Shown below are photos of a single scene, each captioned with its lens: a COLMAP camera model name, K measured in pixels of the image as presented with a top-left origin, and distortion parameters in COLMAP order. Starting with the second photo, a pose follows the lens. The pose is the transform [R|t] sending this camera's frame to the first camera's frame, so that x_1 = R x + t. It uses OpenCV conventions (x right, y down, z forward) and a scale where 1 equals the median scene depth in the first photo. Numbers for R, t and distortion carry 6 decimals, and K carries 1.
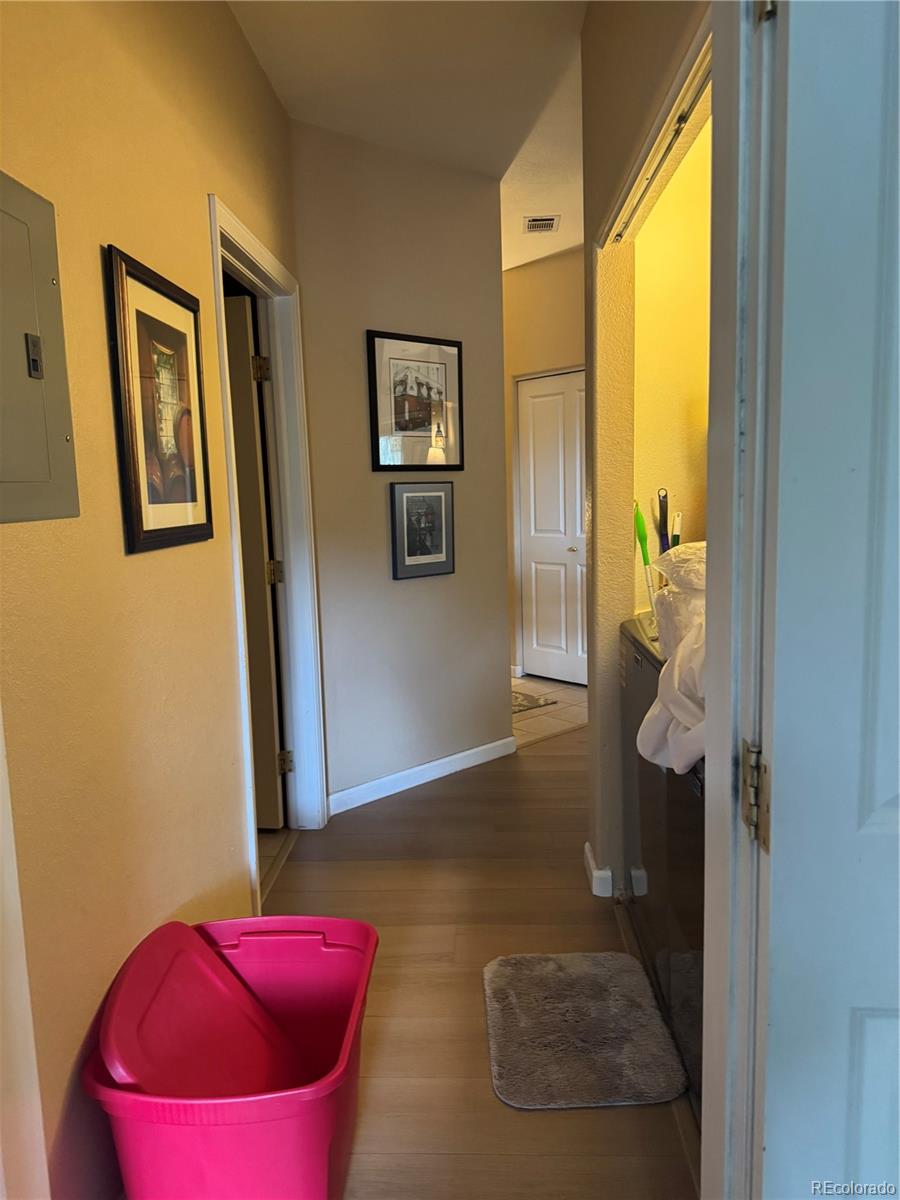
lens RADIAL K [[835.8, 0, 449.0], [0, 835.8, 592.6], [0, 0, 1]] dist [0.135143, -0.190415]
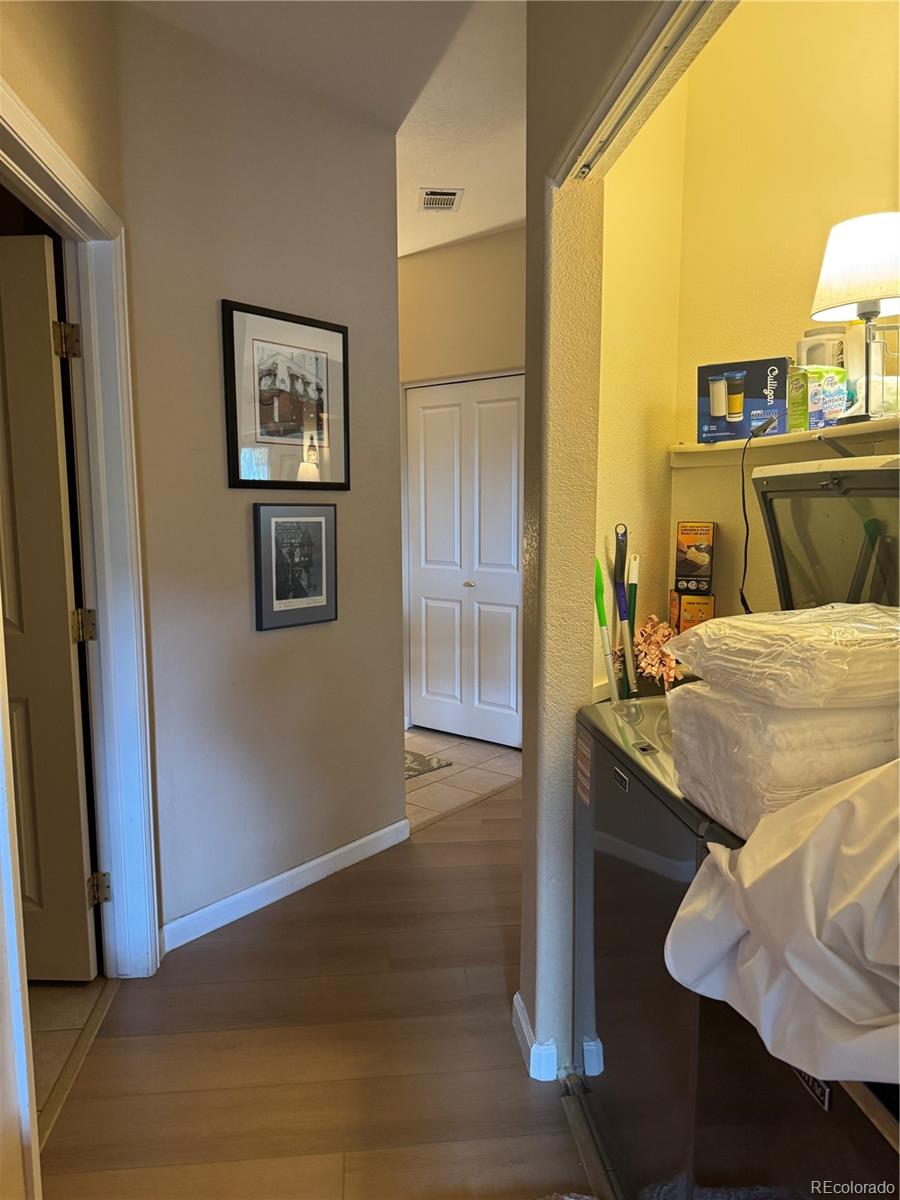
lens RADIAL K [[833.6, 0, 444.7], [0, 833.6, 608.5], [0, 0, 1]] dist [0.142774, -0.263496]
pose [[0.988440, 0.008038, 0.151397, -0.013139], [-0.007495, 0.999963, -0.004155, -0.033566], [-0.151425, 0.002973, 0.988464, 0.218208]]
